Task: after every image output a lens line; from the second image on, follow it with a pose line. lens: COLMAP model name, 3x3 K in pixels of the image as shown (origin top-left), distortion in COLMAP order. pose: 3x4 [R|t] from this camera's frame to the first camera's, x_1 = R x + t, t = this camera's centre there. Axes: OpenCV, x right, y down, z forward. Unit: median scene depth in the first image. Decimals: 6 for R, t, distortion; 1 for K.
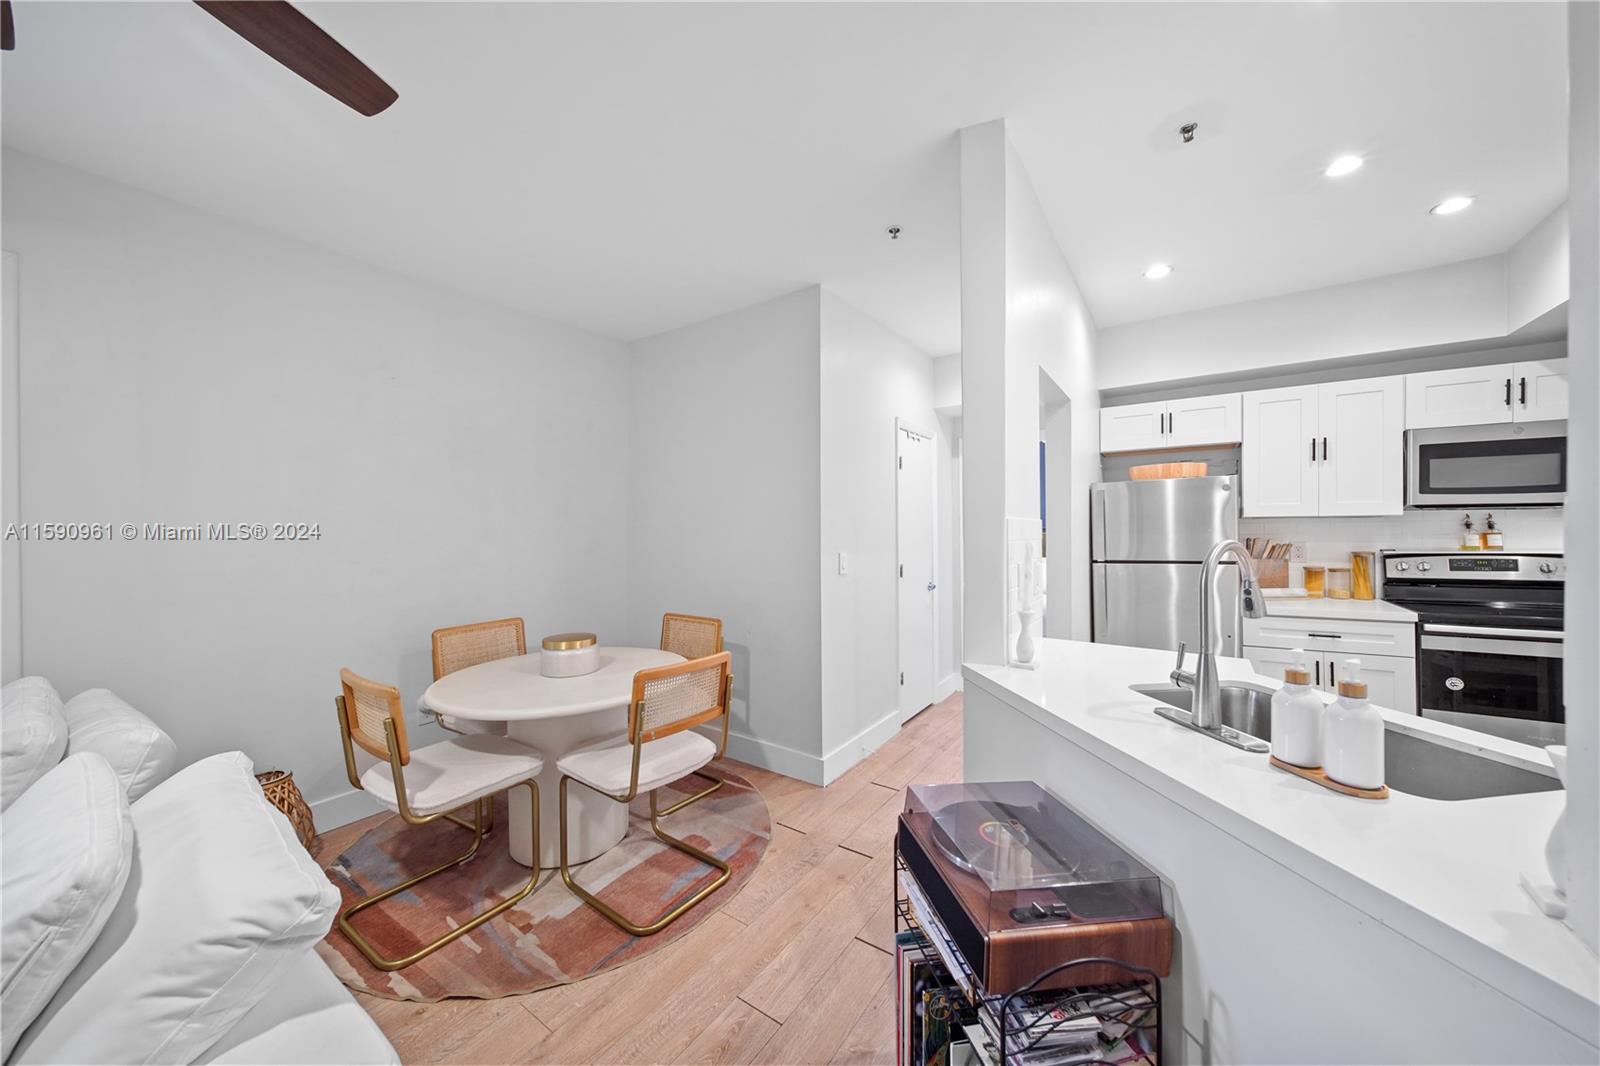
lens RADIAL K [[565.3, 0, 800.6], [0, 565.3, 533.1], [0, 0, 1]] dist [0.000744, -0.001645]
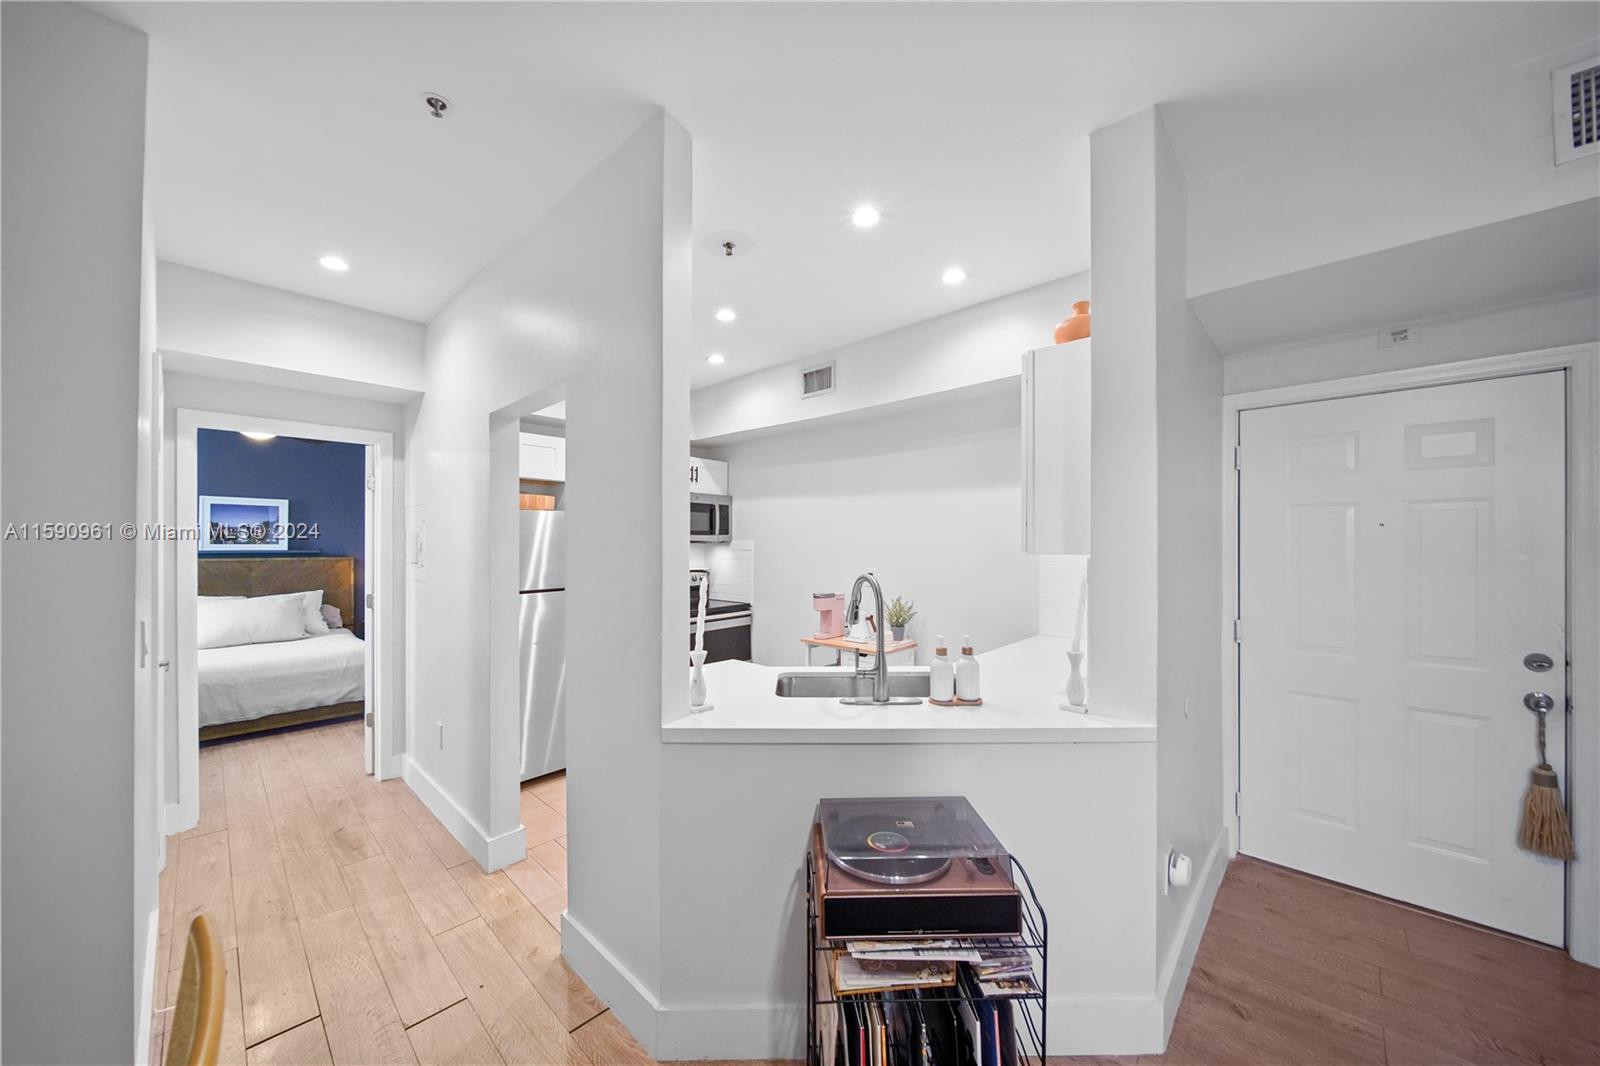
lens RADIAL K [[565.3, 0, 794.6], [0, 565.3, 541.5], [0, 0, 1]] dist [0.000744, -0.001645]
pose [[0.152232, 0.013118, 0.988258, -0.336570], [0.005754, 0.999883, -0.014158, -0.023467], [-0.988328, 0.007842, 0.152139, 0.426305]]
